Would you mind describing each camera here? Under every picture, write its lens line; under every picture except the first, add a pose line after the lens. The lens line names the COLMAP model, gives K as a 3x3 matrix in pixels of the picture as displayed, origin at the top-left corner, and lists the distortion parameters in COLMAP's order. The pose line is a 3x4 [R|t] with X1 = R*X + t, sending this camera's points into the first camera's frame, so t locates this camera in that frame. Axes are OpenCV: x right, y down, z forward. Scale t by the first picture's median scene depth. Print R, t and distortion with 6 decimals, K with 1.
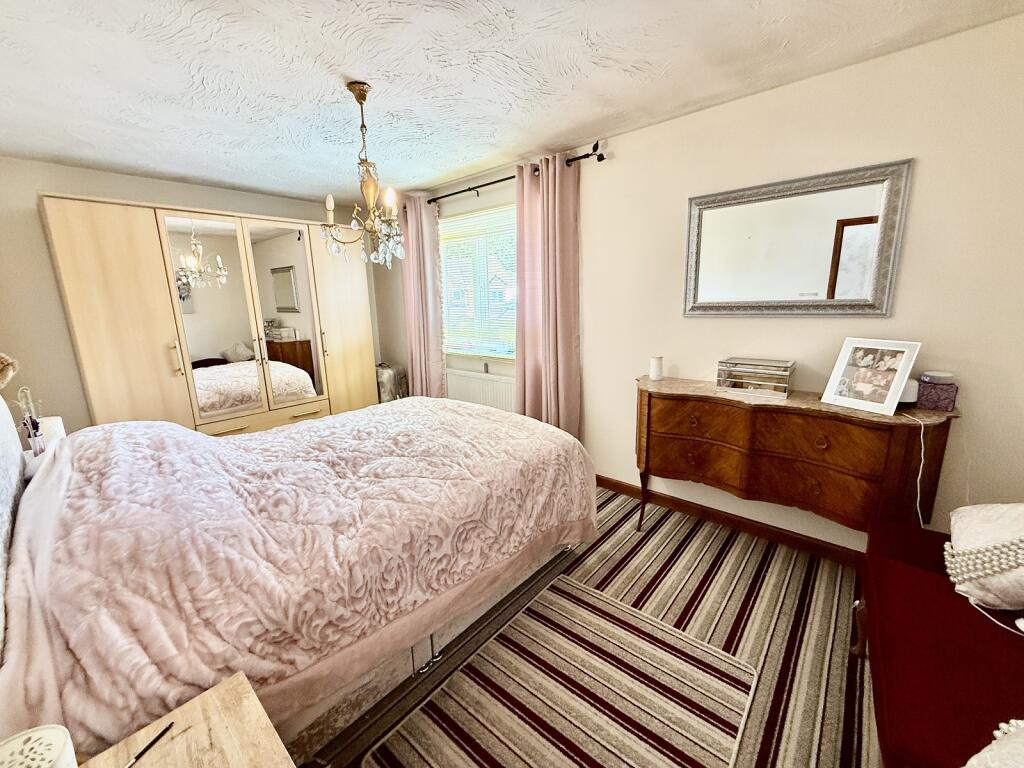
lens RADIAL K [[408.6, 0, 512.4], [0, 408.6, 383.5], [0, 0, 1]] dist [-0.001475, 0.000290]
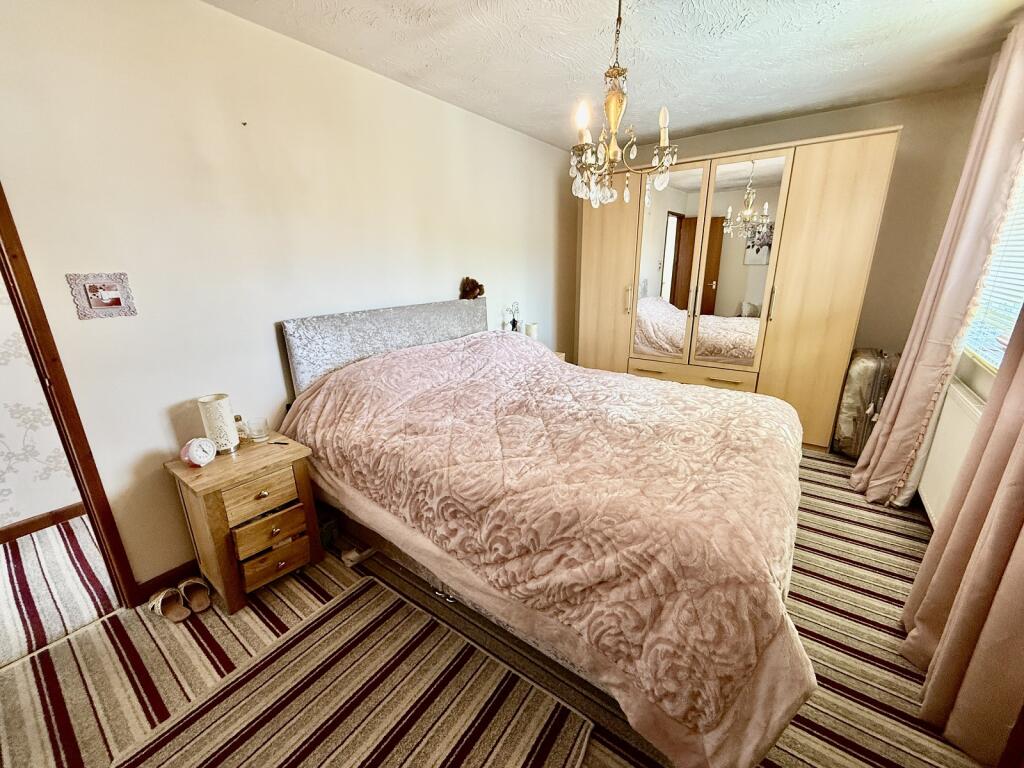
lens RADIAL K [[408.6, 0, 510.0], [0, 408.6, 382.4], [0, 0, 1]] dist [-0.001475, 0.000290]
pose [[0.086328, 0.300679, -0.949810, 0.593721], [-0.192614, 0.940419, 0.280199, -0.161982], [0.977470, 0.158758, 0.139099, 0.818639]]
